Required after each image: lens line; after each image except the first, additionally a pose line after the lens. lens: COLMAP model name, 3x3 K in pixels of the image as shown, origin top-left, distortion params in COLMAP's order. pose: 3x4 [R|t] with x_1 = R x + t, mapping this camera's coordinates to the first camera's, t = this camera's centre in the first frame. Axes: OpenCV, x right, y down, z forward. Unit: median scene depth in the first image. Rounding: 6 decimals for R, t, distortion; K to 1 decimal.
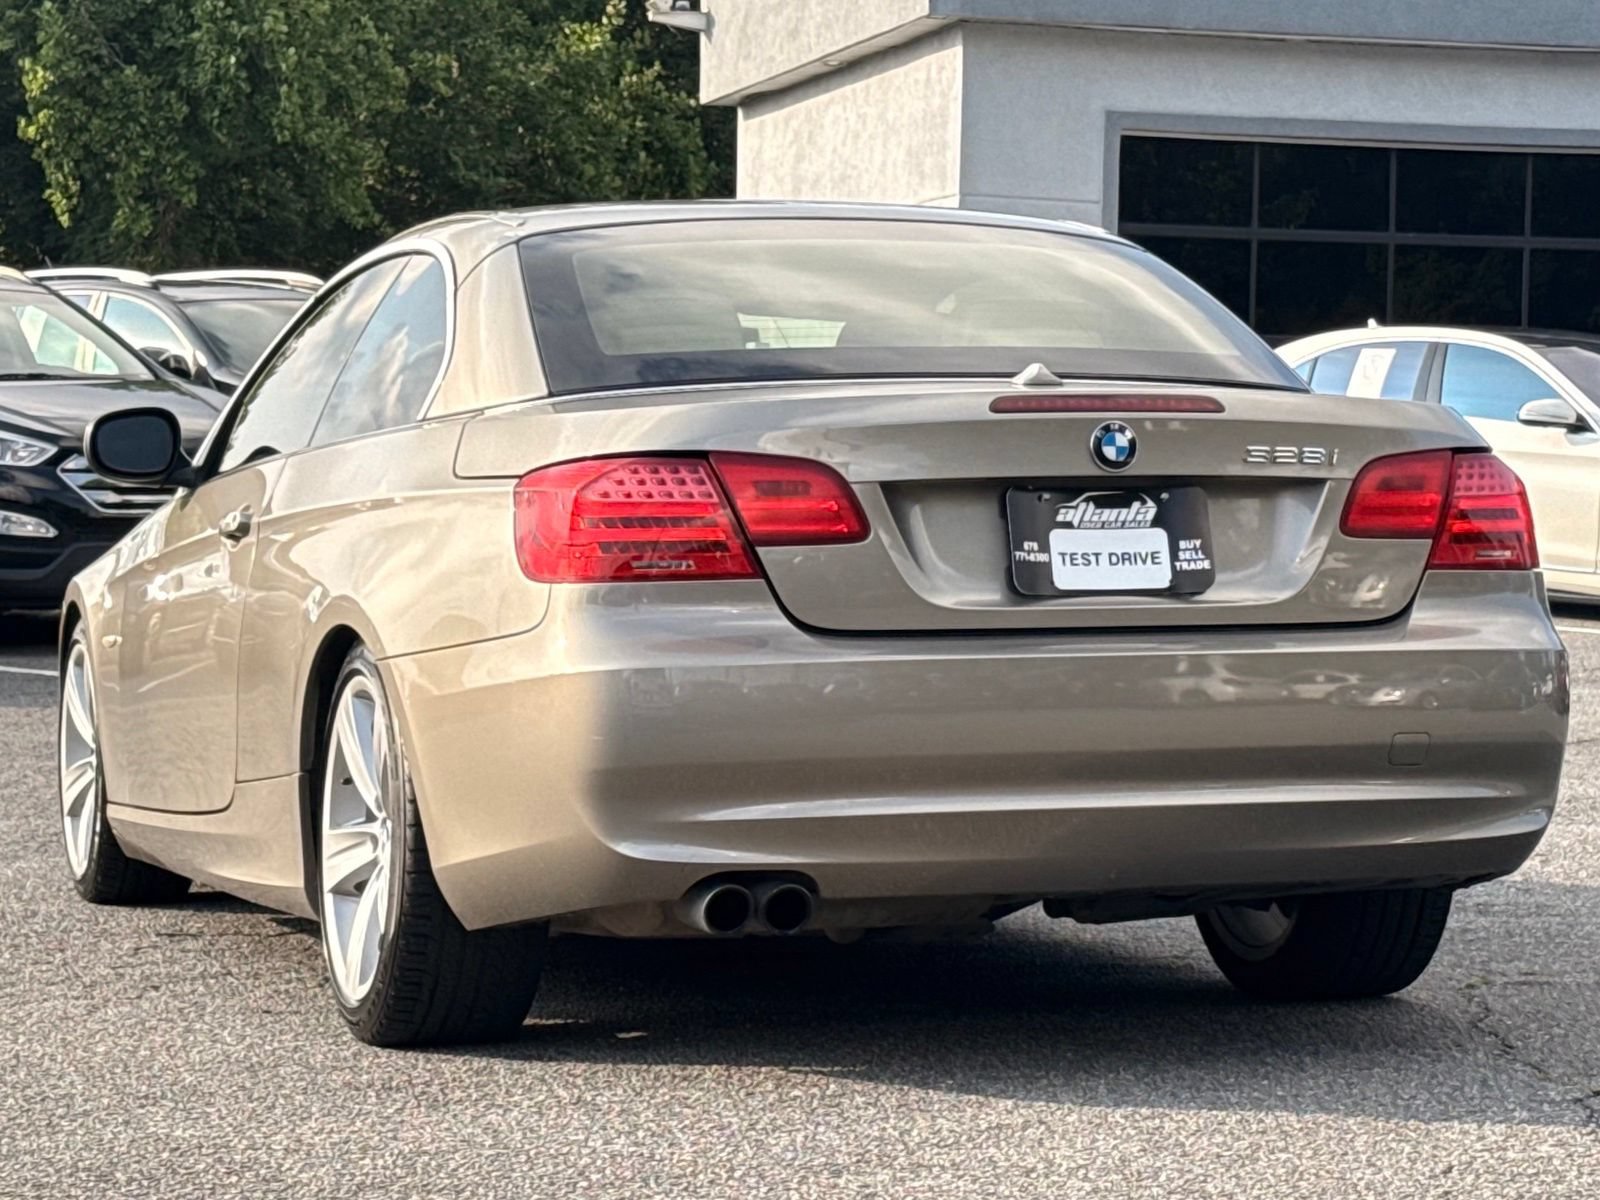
lens RADIAL K [[4278.1, 0, 800.0], [0, 4278.1, 600.0], [0, 0, 1]] dist [0.087724, 1.704702]
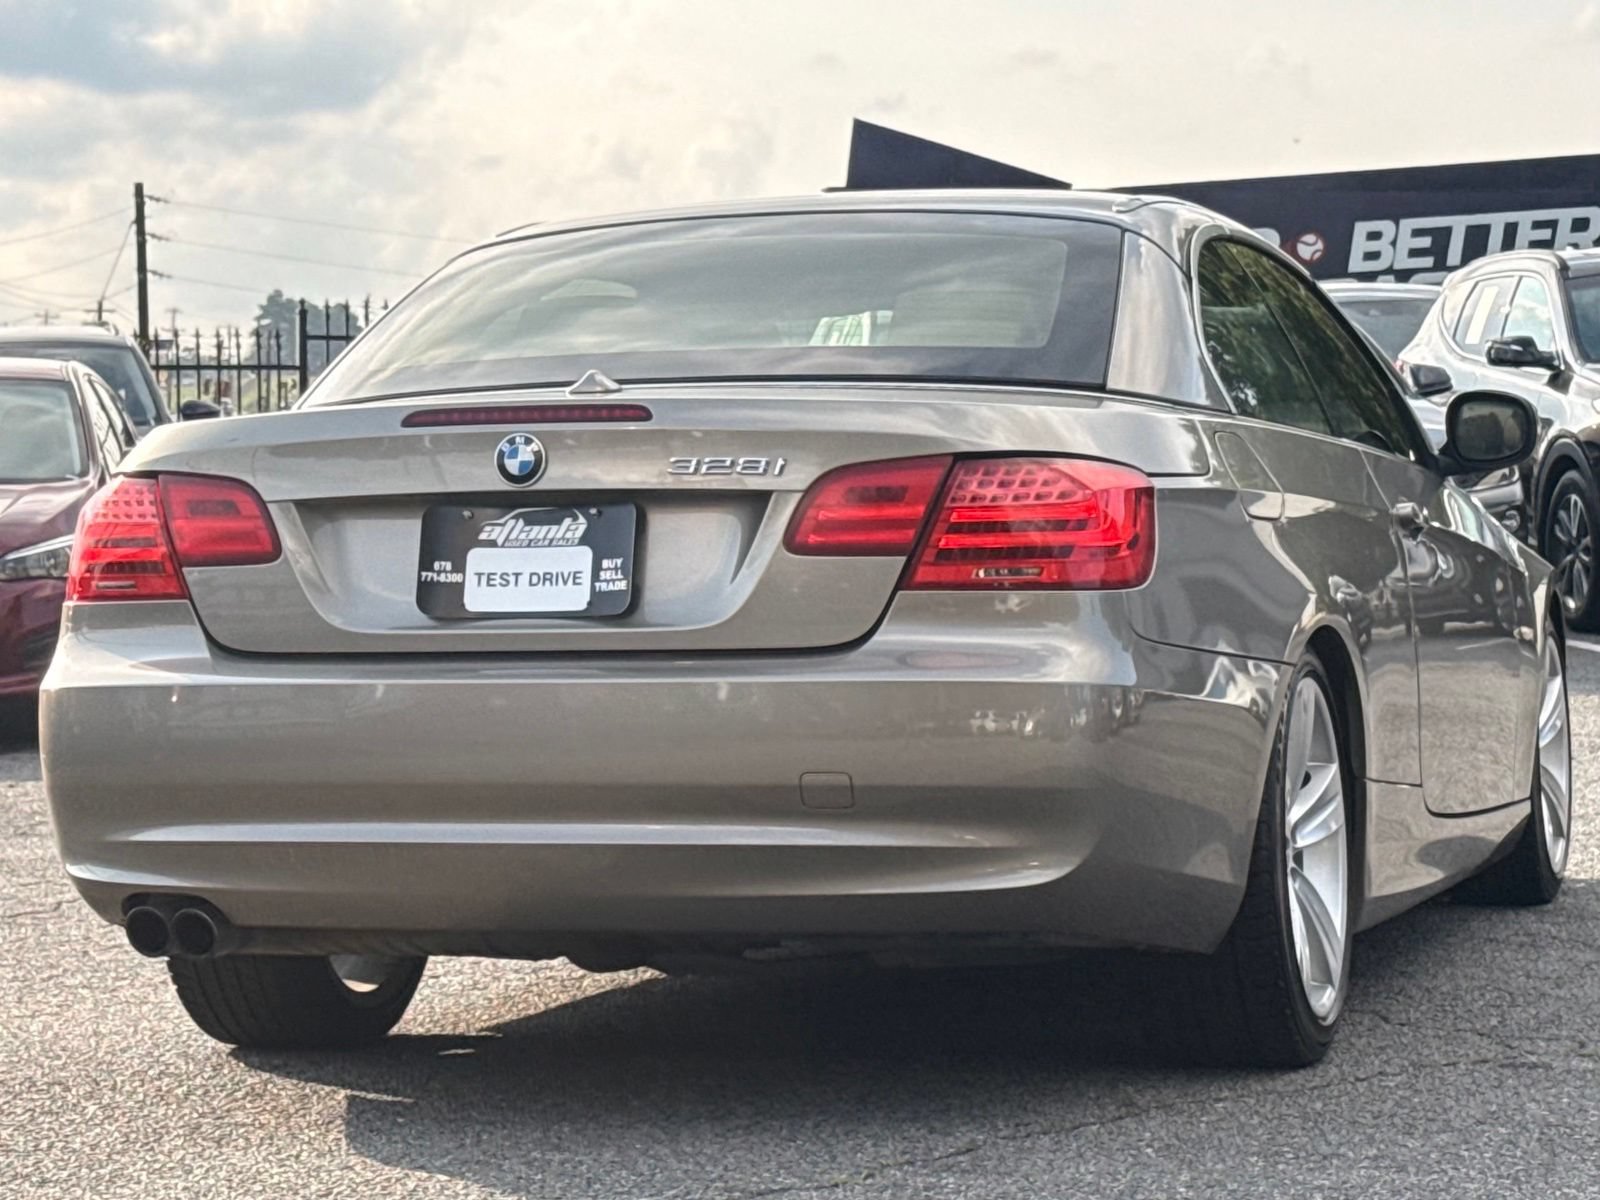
lens RADIAL K [[4278.1, 0, 800.0], [0, 4278.1, 600.0], [0, 0, 1]] dist [0.087724, 1.704702]
pose [[0.810351, 0.004186, -0.585930, 0.668527], [0.000155, 0.999973, 0.007359, -0.011881], [0.585945, -0.006054, 0.810328, 0.270650]]
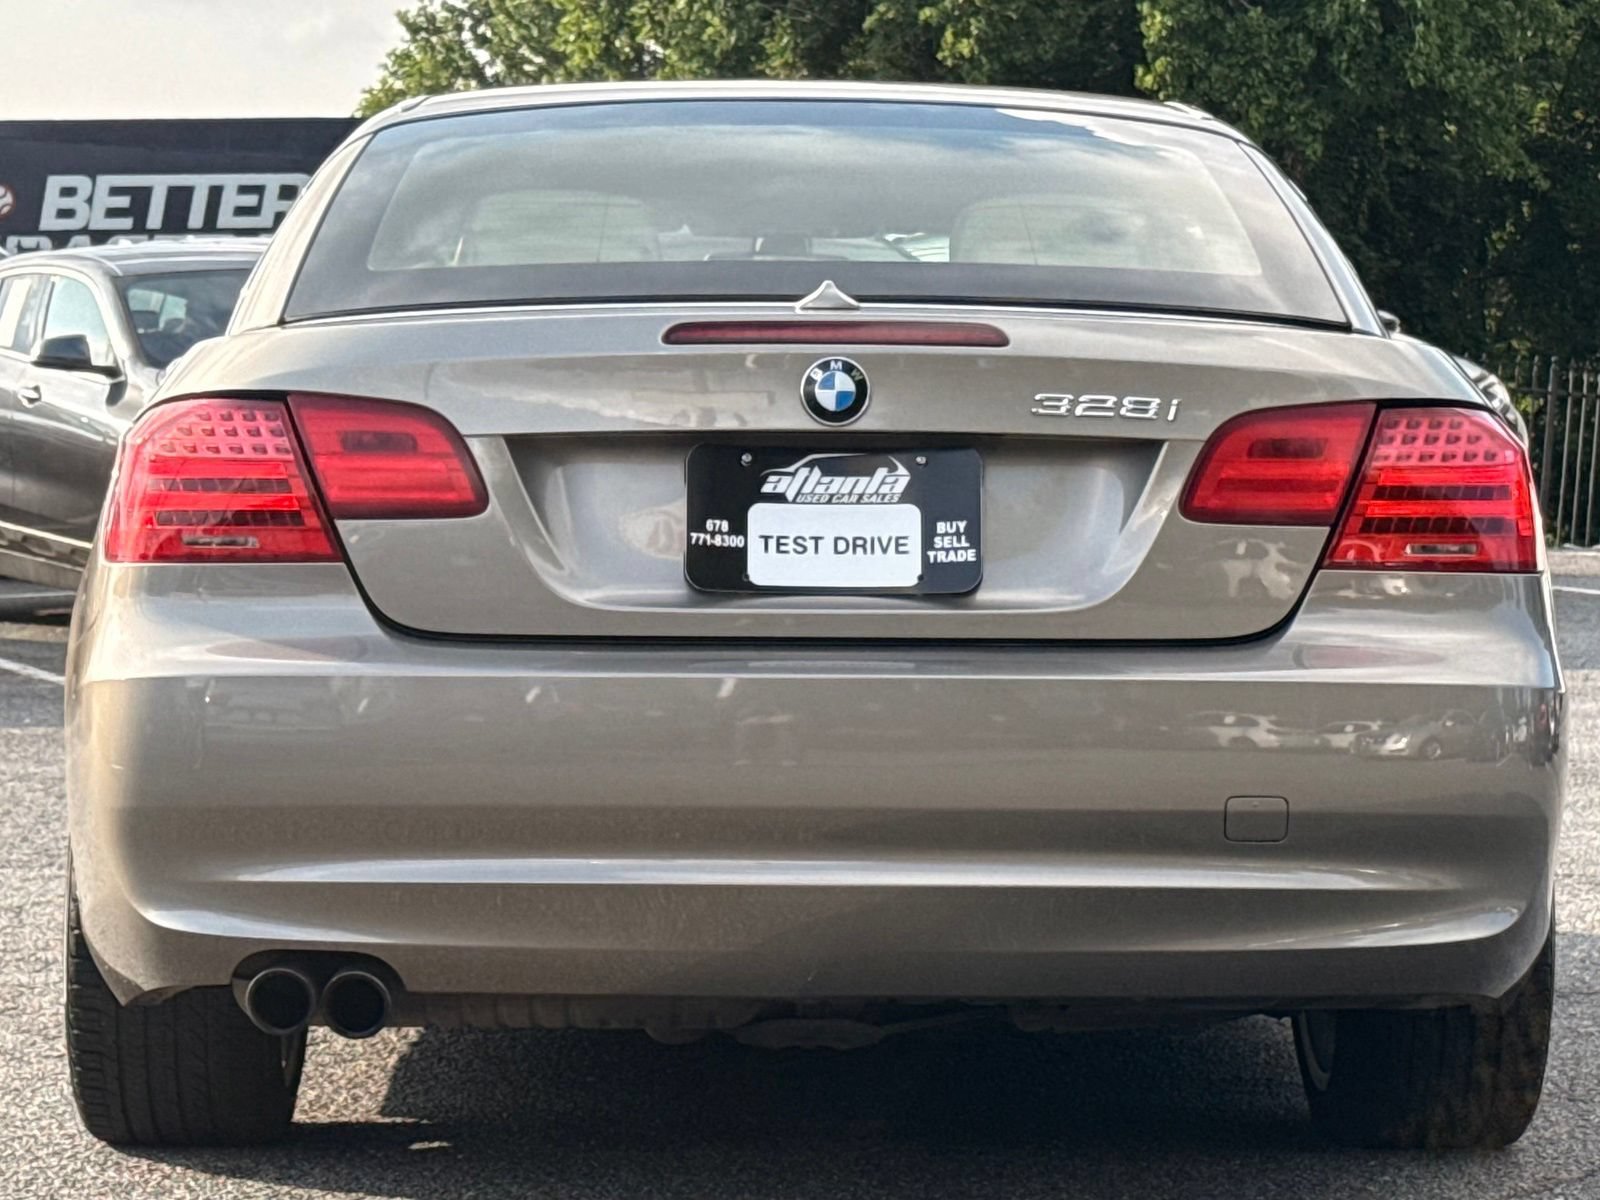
lens RADIAL K [[4543.1, 0, 800.0], [0, 4543.1, 600.0], [0, 0, 1]] dist [0.115145, 0.558467]
pose [[0.956620, 0.021872, -0.290518, 0.290988], [-0.020998, 0.999761, 0.006127, -0.004828], [0.290583, 0.000239, 0.956850, 0.253689]]
